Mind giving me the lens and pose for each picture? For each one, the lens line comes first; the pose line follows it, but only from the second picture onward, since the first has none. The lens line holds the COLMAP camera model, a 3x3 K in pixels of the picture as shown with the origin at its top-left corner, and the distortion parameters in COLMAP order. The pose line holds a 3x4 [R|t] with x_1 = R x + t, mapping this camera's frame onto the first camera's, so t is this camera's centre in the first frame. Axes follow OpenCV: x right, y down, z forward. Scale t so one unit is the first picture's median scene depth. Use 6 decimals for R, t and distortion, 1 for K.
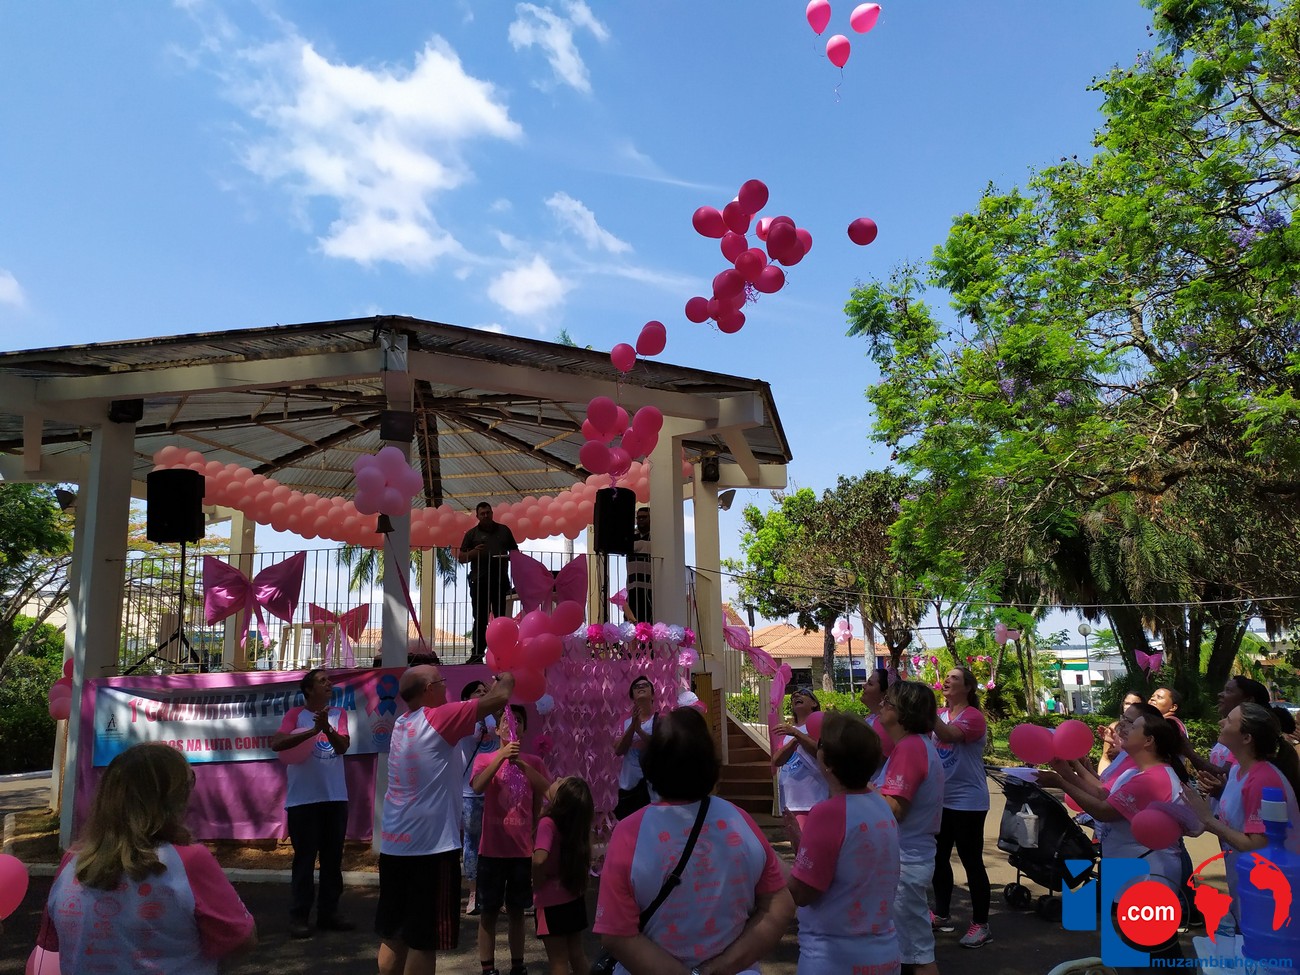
lens RADIAL K [[1050.7, 0, 647.3], [0, 1050.7, 454.2], [0, 0, 1]] dist [0.079063, -0.075365]
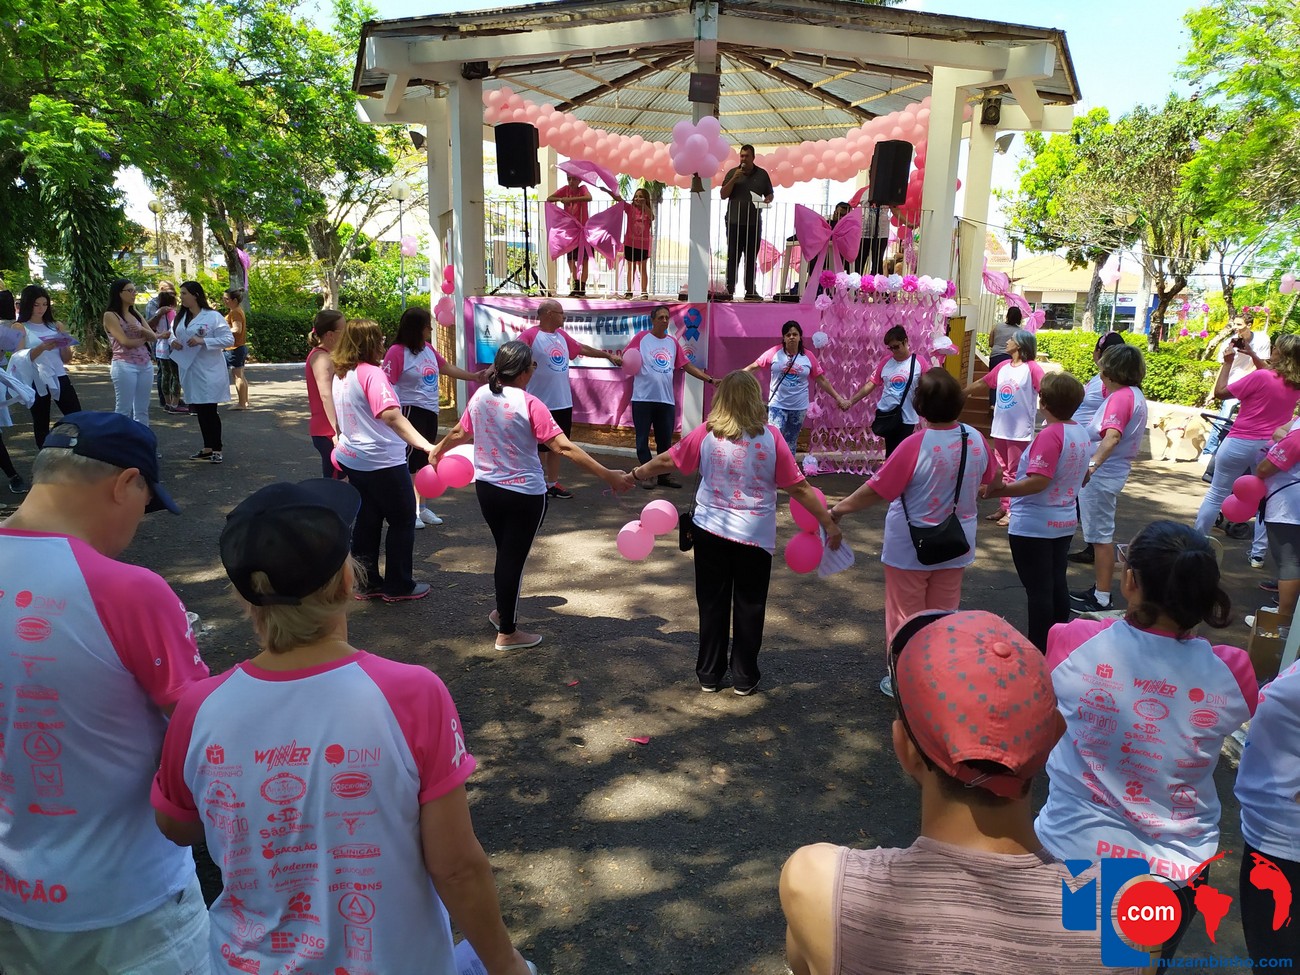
lens RADIAL K [[1080.3, 0, 602.7], [0, 1080.3, 509.9], [0, 0, 1]] dist [0.042597, -0.087322]
pose [[0.966499, 0.099222, -0.236714, -0.013745], [0.002461, 0.918632, 0.395107, -0.043673], [0.256657, -0.382453, 0.887613, -0.140039]]
